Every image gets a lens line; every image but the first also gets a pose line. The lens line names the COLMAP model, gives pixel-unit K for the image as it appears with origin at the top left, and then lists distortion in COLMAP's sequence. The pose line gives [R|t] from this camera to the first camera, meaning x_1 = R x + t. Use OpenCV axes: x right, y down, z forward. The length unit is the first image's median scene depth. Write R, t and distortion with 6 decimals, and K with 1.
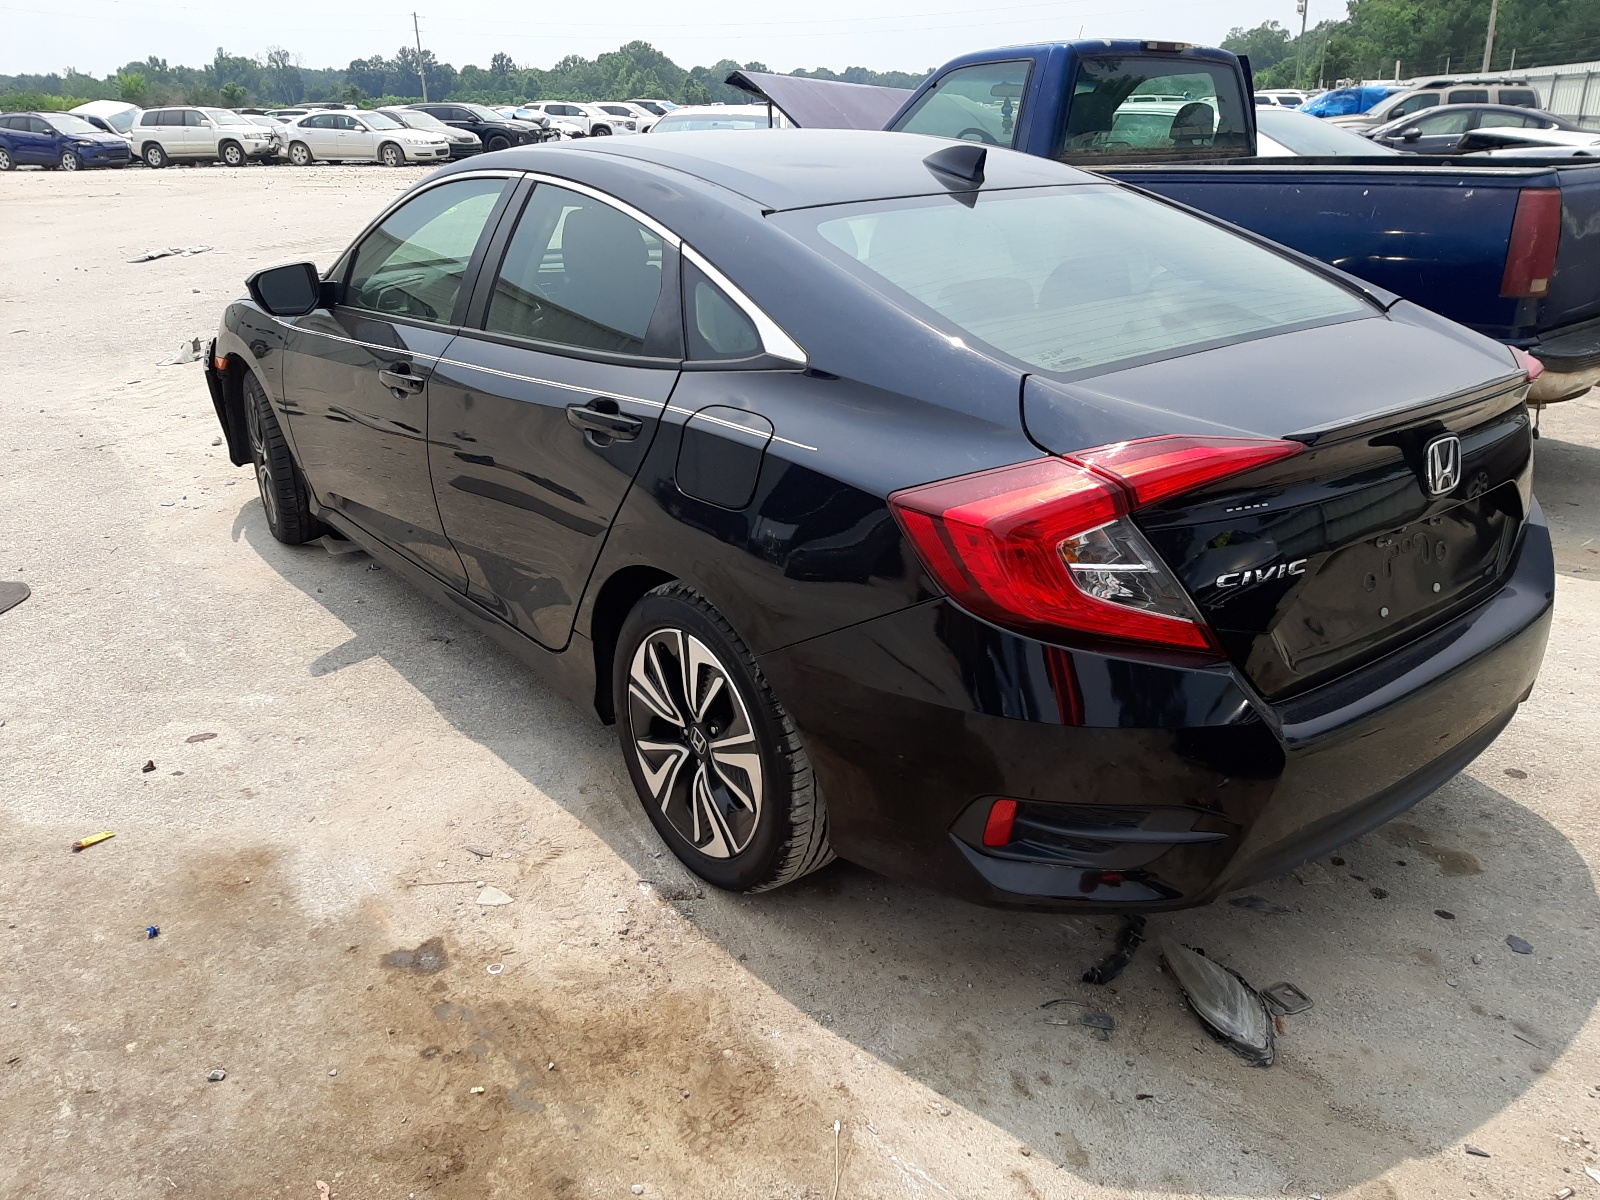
lens RADIAL K [[1224.0, 0, 800.0], [0, 1224.0, 600.0], [0, 0, 1]] dist [0.040350, -0.096114]
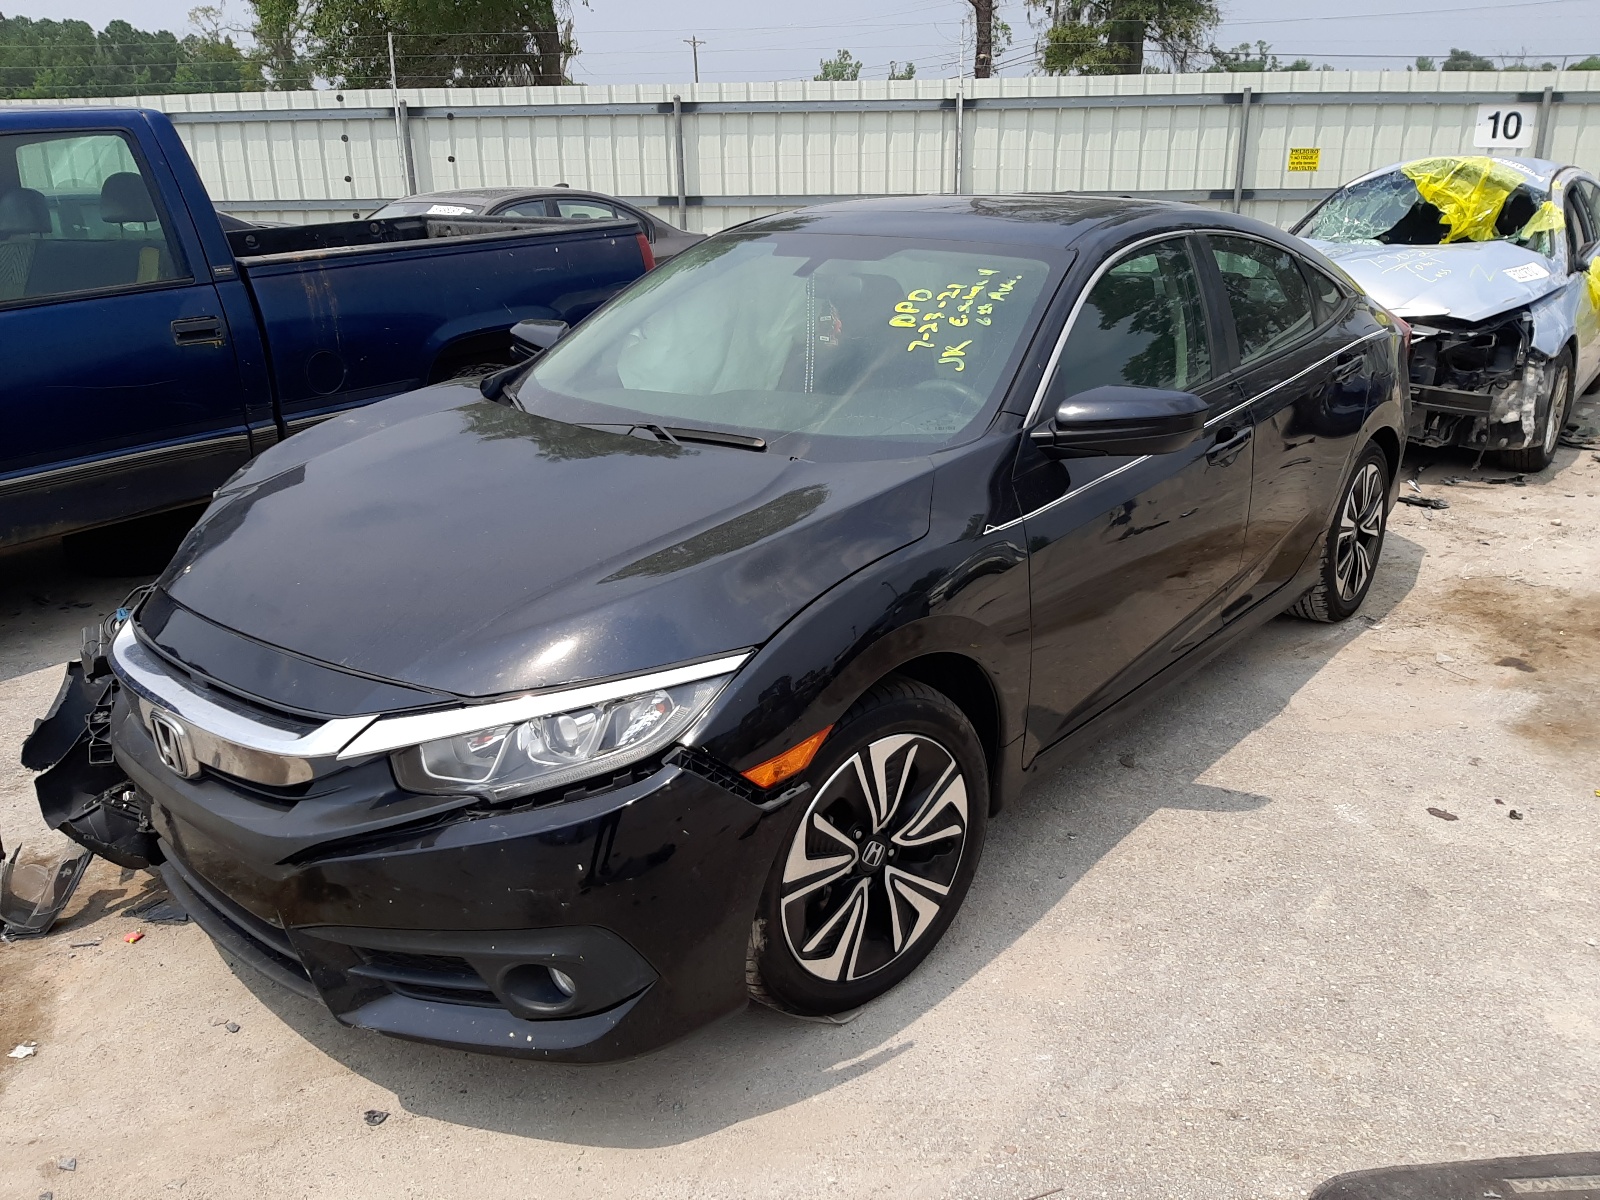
lens RADIAL K [[1224.0, 0, 800.0], [0, 1224.0, 600.0], [0, 0, 1]] dist [0.040350, -0.096114]
pose [[-0.186964, -0.316375, 0.930028, -1.311958], [0.383377, 0.848153, 0.365593, -0.611425], [-0.904470, 0.424904, -0.037283, 1.508310]]
